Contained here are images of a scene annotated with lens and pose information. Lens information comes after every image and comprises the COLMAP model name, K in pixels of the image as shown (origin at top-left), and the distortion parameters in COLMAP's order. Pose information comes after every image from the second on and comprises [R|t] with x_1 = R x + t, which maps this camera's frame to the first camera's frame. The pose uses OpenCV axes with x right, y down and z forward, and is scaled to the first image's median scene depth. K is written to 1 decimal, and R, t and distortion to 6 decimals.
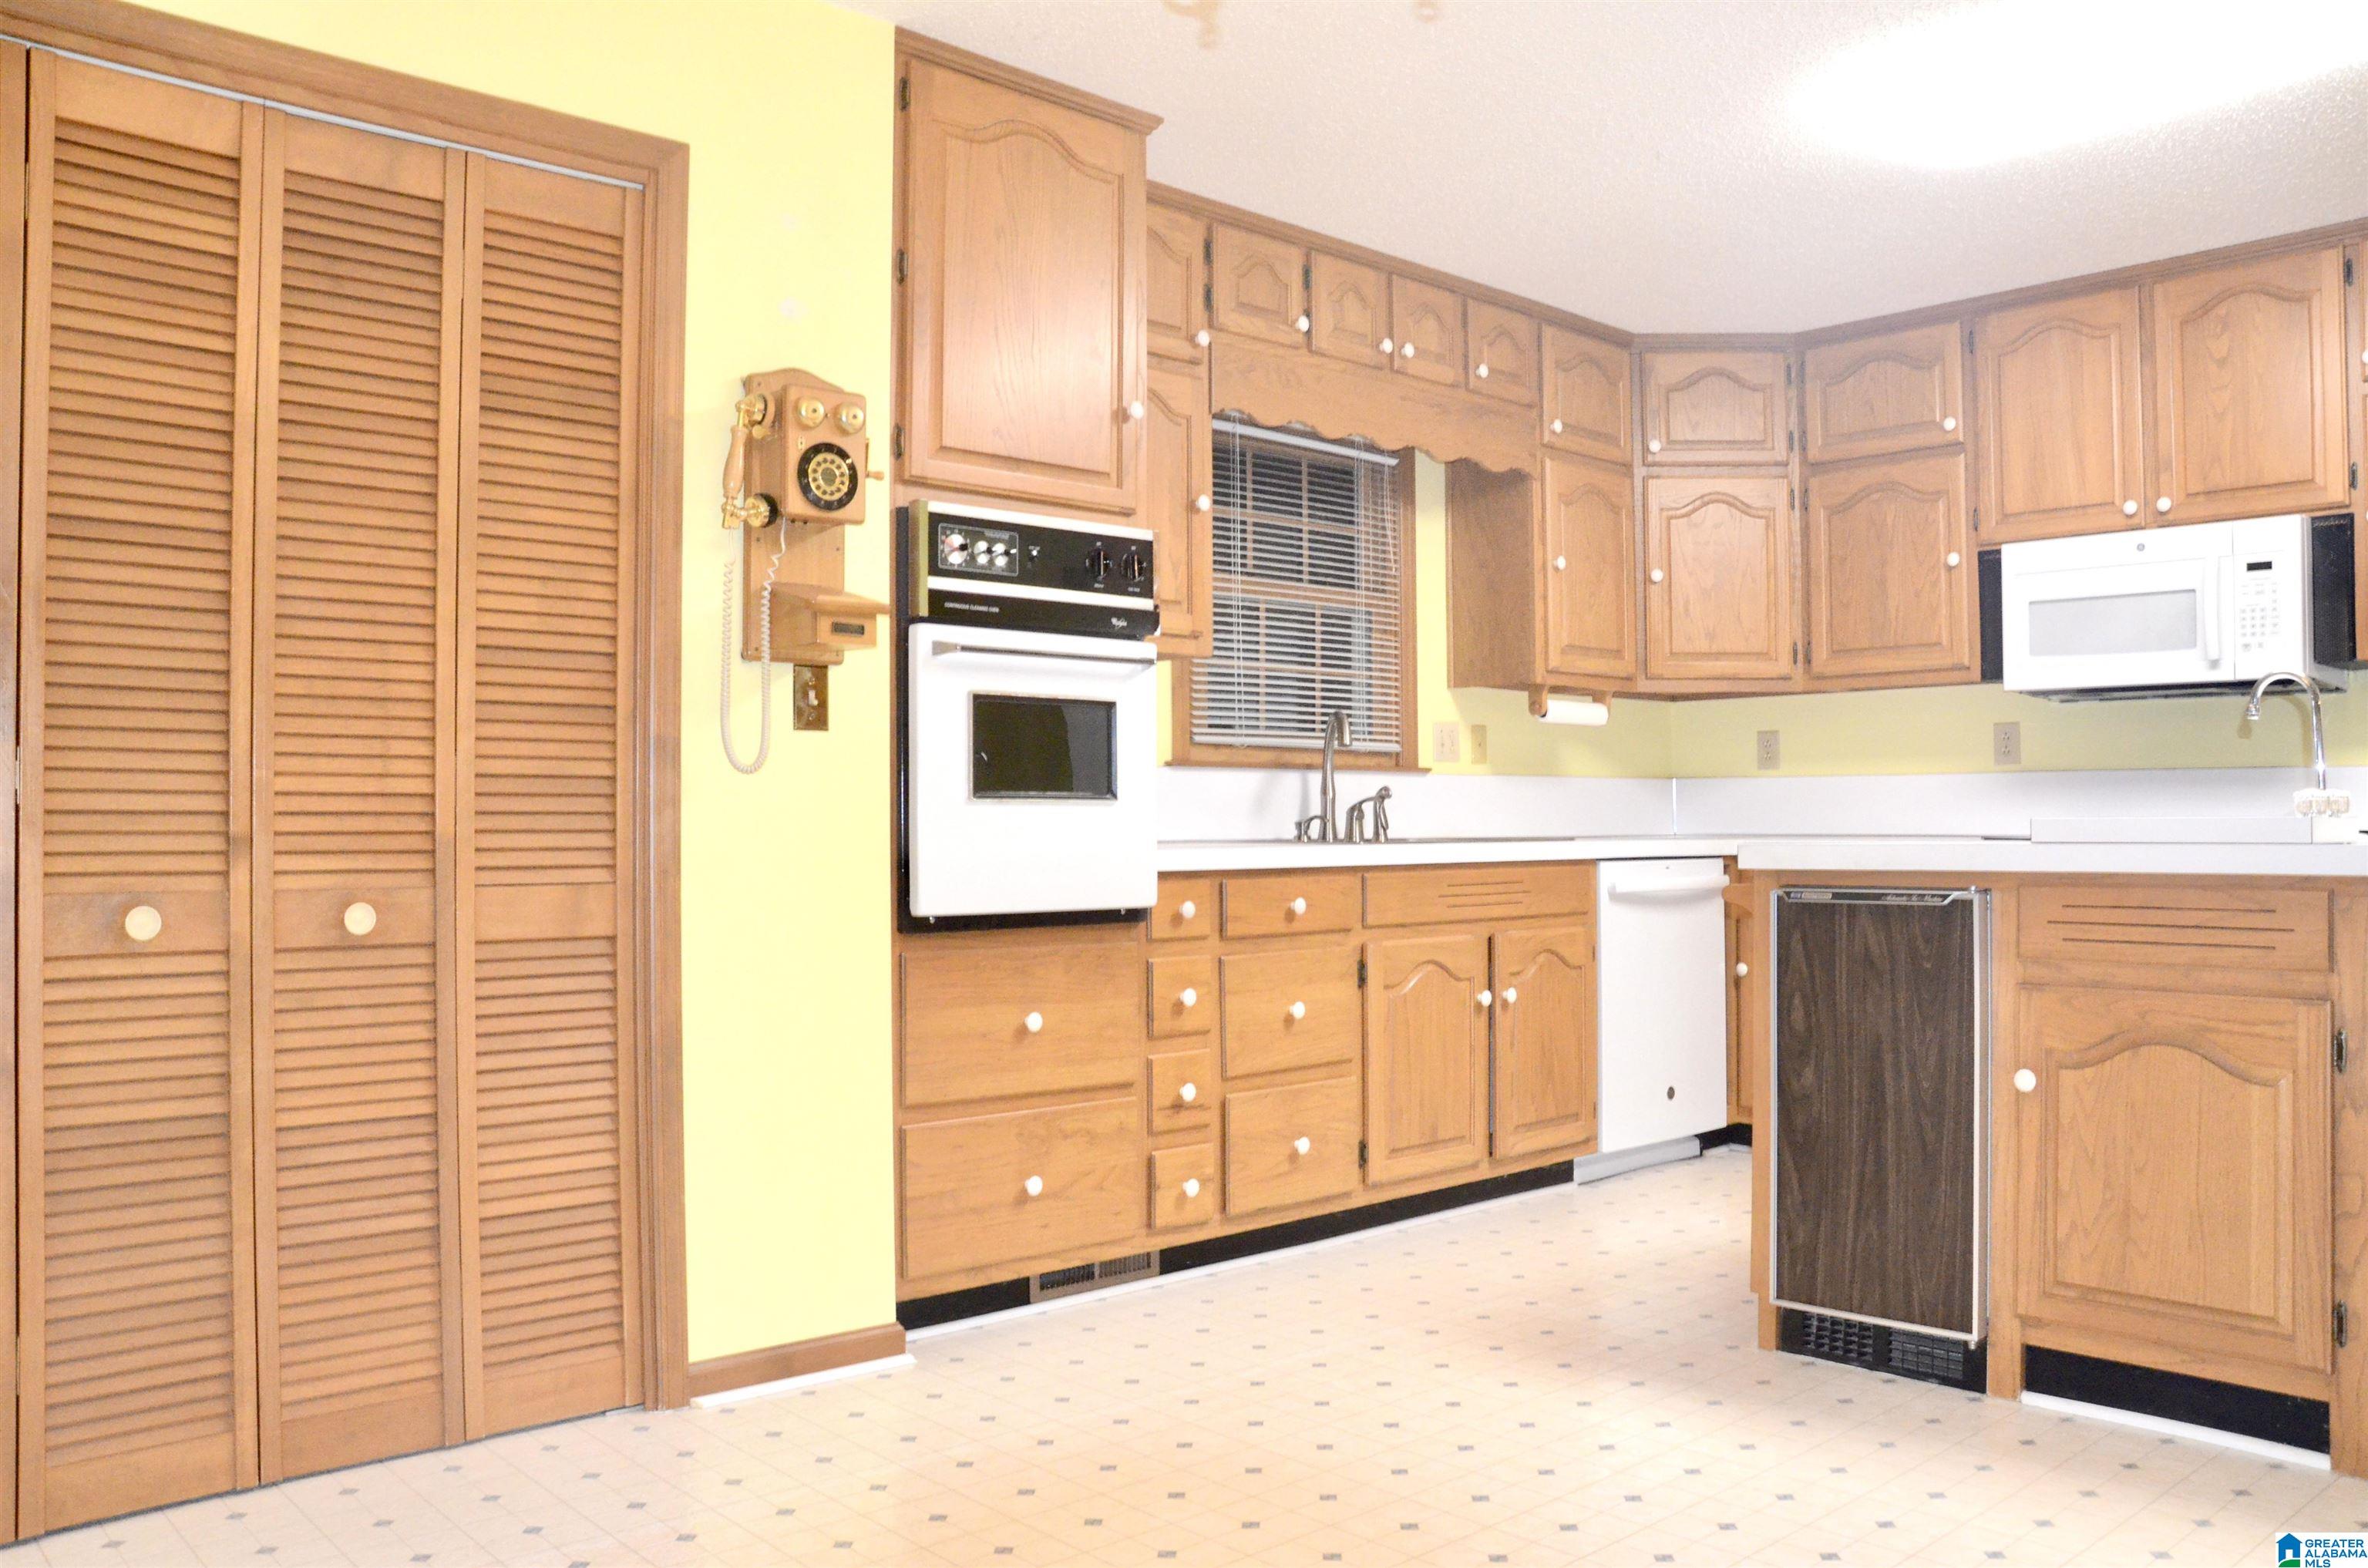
lens RADIAL K [[1846.4, 0, 1184.0], [0, 1846.4, 784.0], [0, 0, 1]] dist [-0.158890, 0.126279]
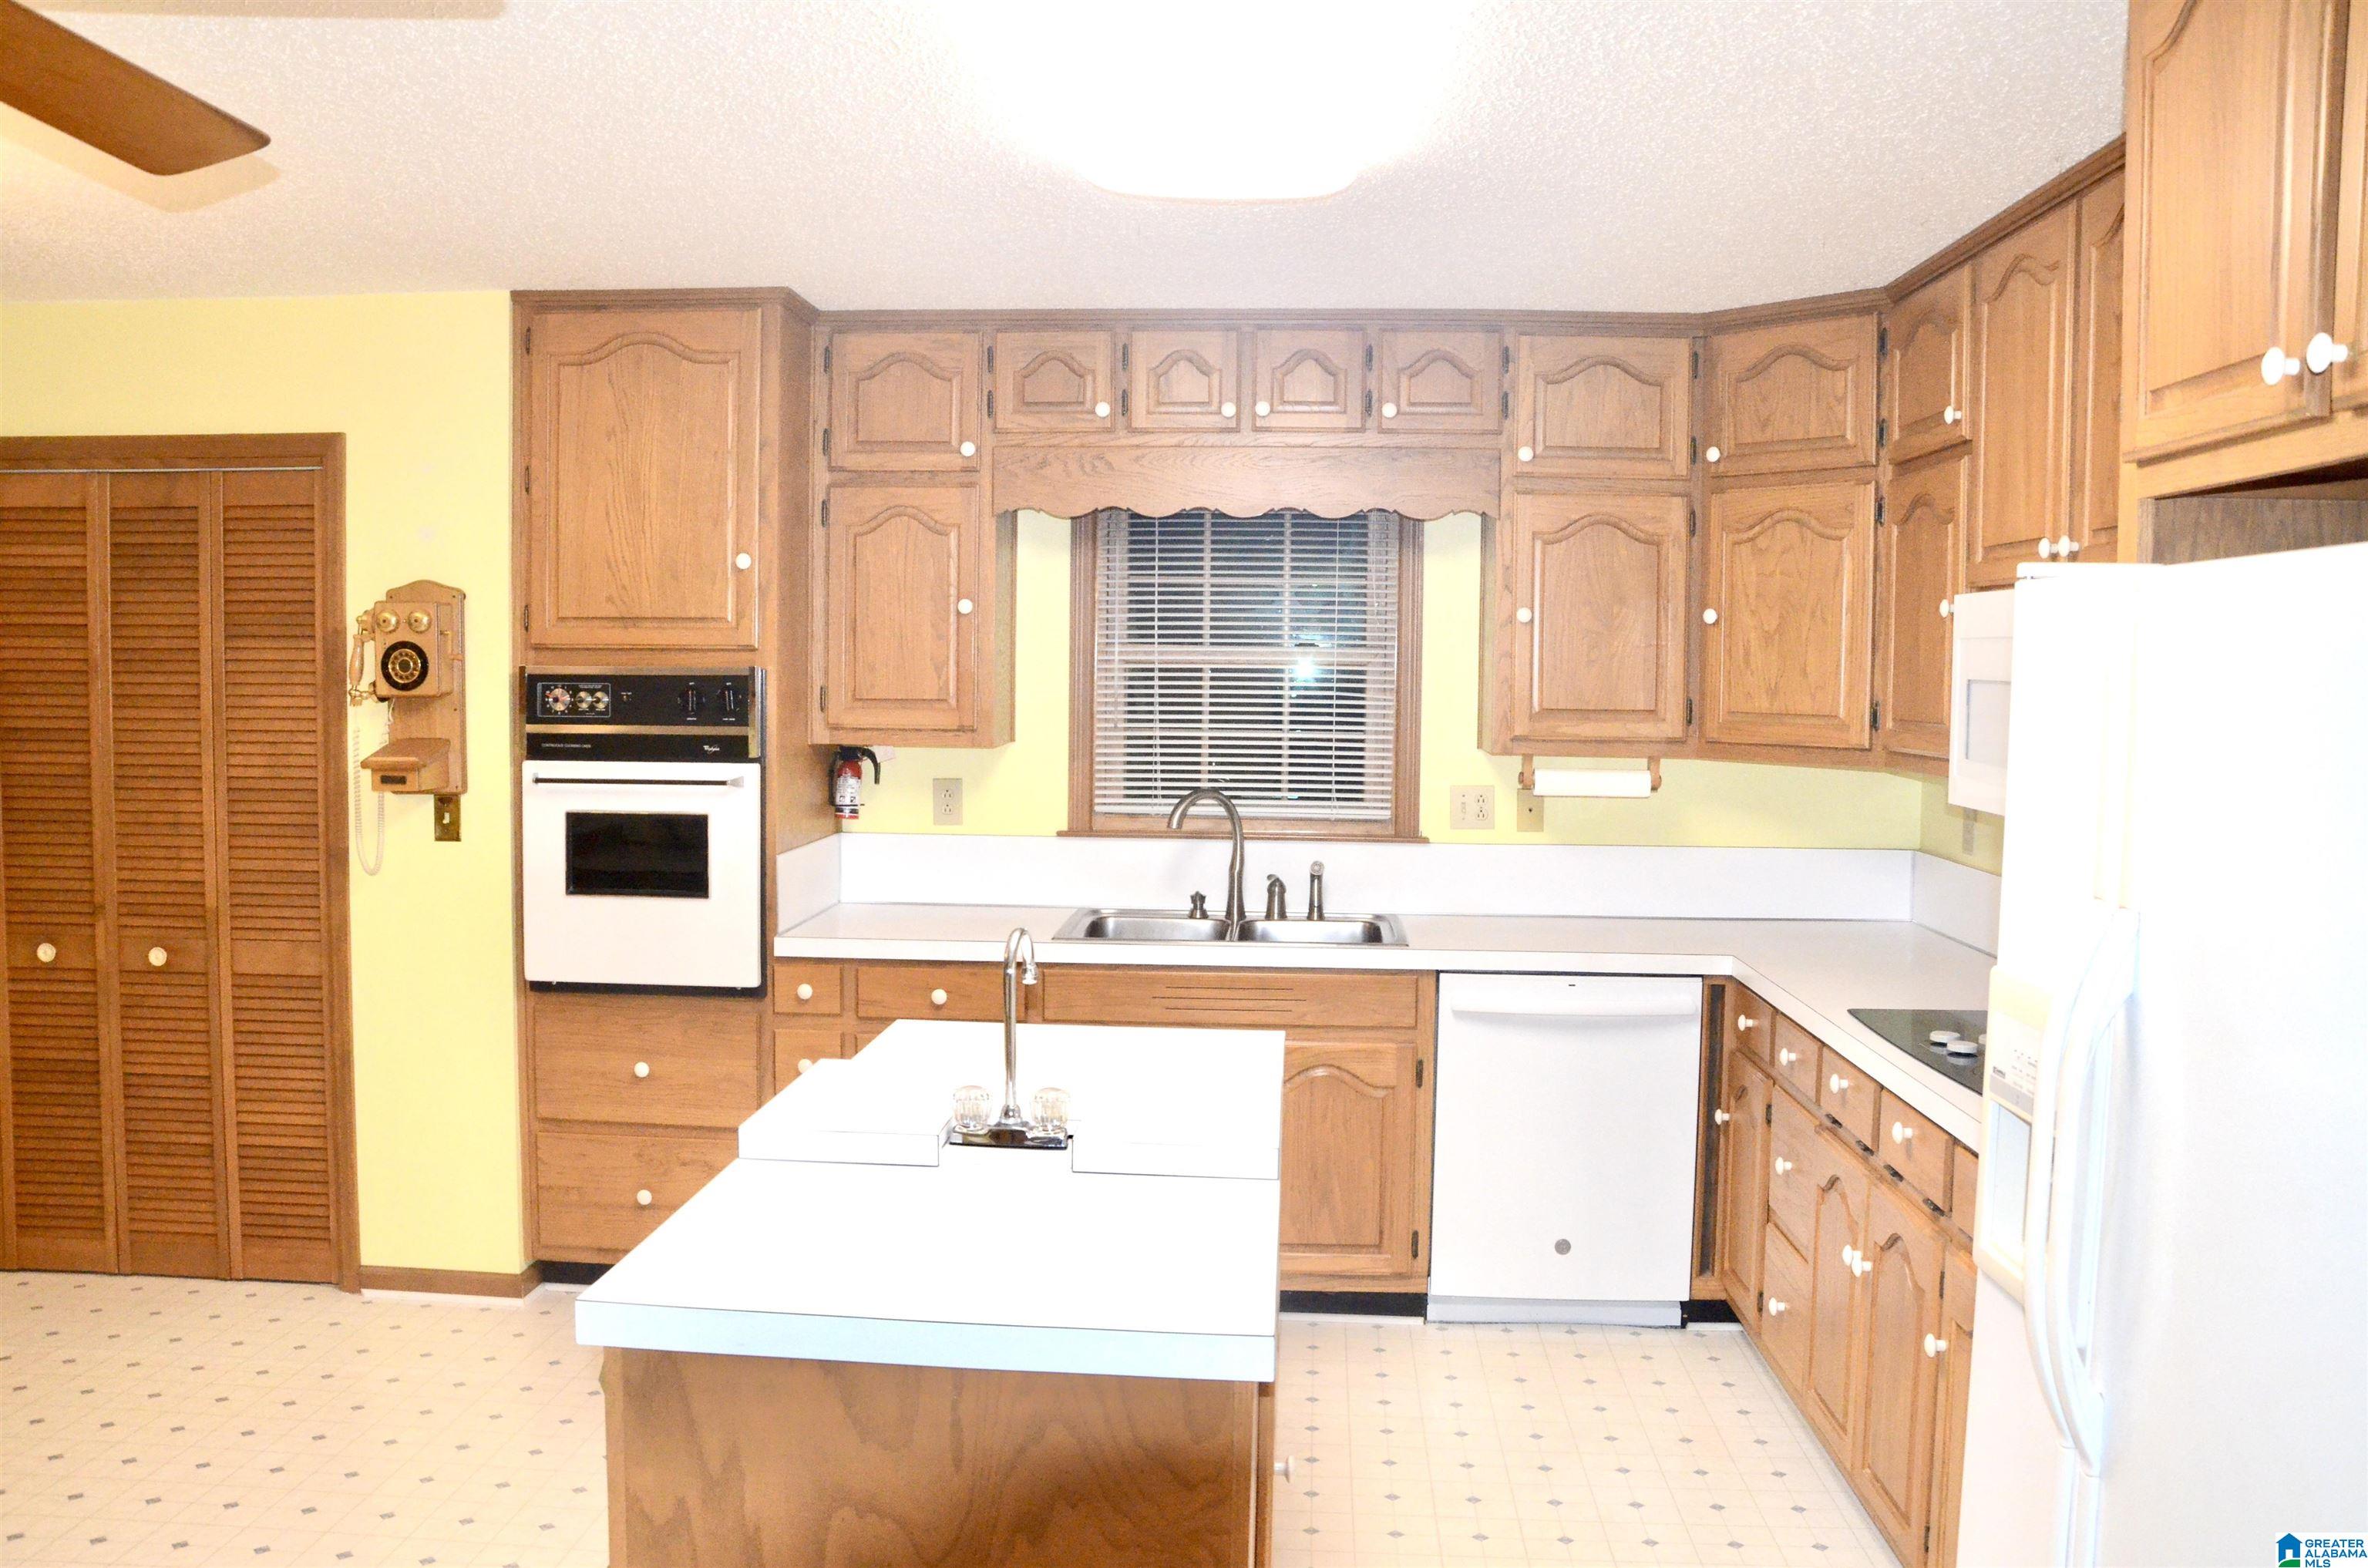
lens RADIAL K [[1878.7, 0, 1184.0], [0, 1878.7, 784.0], [0, 0, 1]] dist [-0.146055, 0.129779]
pose [[0.693359, 0.056401, -0.718382, 0.995955], [0.003017, 0.996696, 0.081164, -0.154911], [0.720586, -0.058443, 0.690898, 0.373243]]
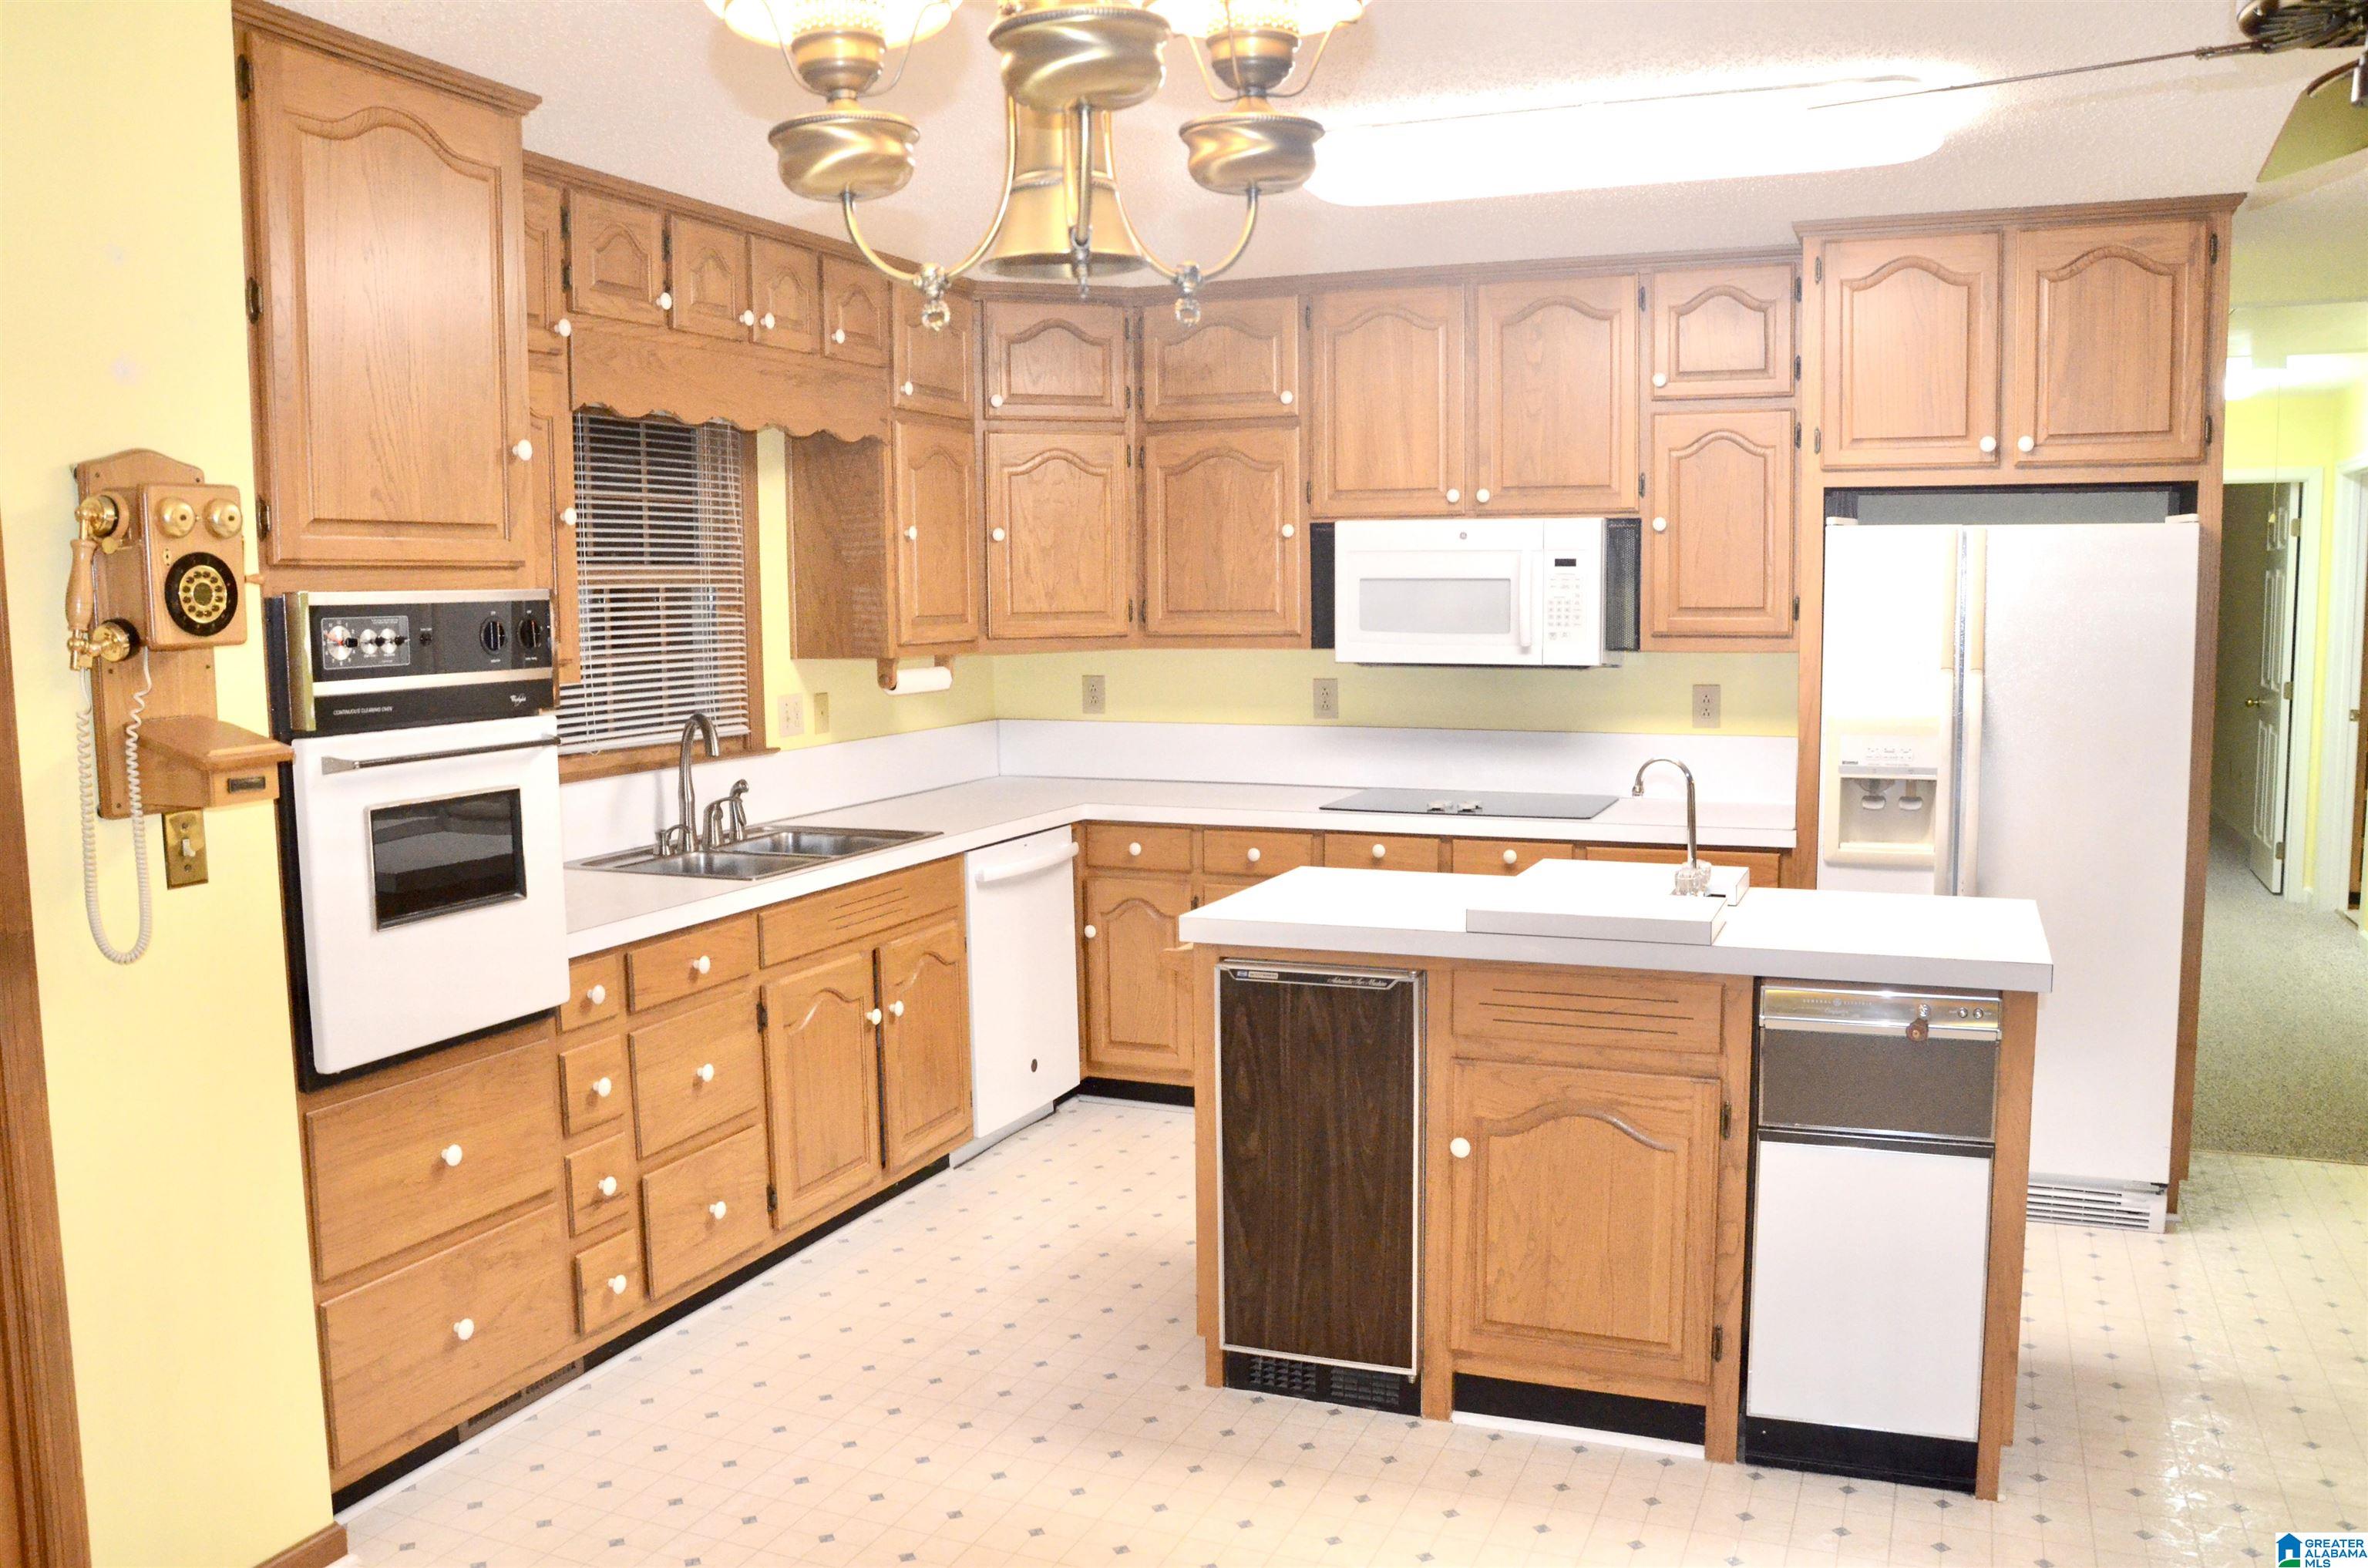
lens RADIAL K [[1878.7, 0, 1184.0], [0, 1878.7, 784.0], [0, 0, 1]] dist [-0.146055, 0.129779]
pose [[0.905639, -0.051182, 0.420949, -0.116811], [-0.000490, 0.992562, 0.121737, -0.149381], [-0.424049, -0.110456, 0.898878, 0.054020]]
